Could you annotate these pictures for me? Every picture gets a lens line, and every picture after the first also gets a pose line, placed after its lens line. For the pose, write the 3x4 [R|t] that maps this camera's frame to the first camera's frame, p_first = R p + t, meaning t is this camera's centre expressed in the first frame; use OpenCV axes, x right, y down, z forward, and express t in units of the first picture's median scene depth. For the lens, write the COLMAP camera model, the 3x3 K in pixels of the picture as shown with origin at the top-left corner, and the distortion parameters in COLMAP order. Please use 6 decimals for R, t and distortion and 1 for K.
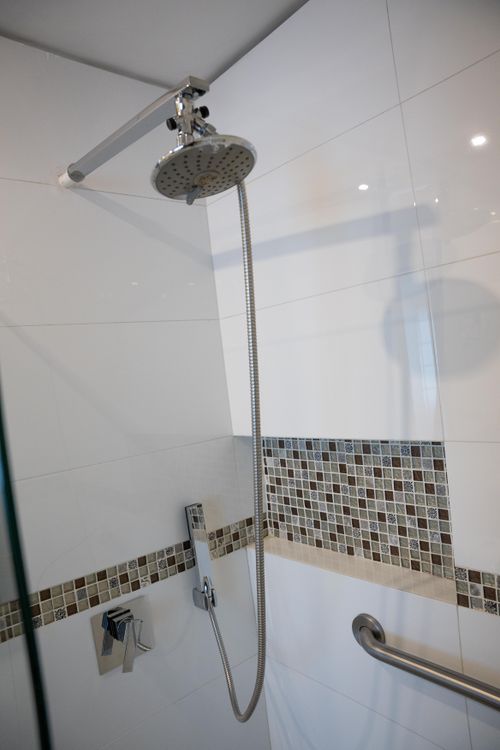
lens RADIAL K [[511.6, 0, 250.0], [0, 511.6, 375.0], [0, 0, 1]] dist [-0.180184, 0.134644]
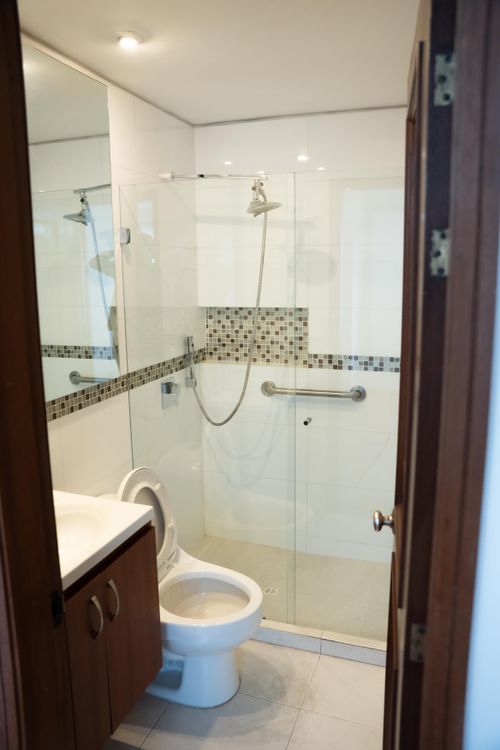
lens RADIAL K [[593.6, 0, 250.0], [0, 593.6, 375.0], [0, 0, 1]] dist [-0.227074, -0.000624]
pose [[0.867972, 0.011279, 0.496485, -1.226390], [-0.080539, 0.989704, 0.118318, 0.112667], [-0.490039, -0.142683, 0.859944, -1.392836]]
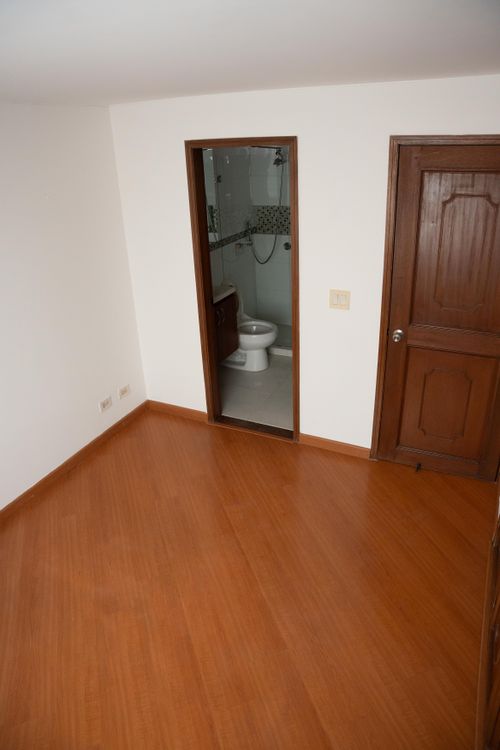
lens RADIAL K [[511.6, 0, 250.0], [0, 511.6, 375.0], [0, 0, 1]] dist [-0.180184, 0.134644]
pose [[0.912981, -0.103105, 0.394760, -2.126030], [-0.056353, 0.926403, 0.372293, -0.141004], [-0.404092, -0.362142, 0.839978, -3.401764]]
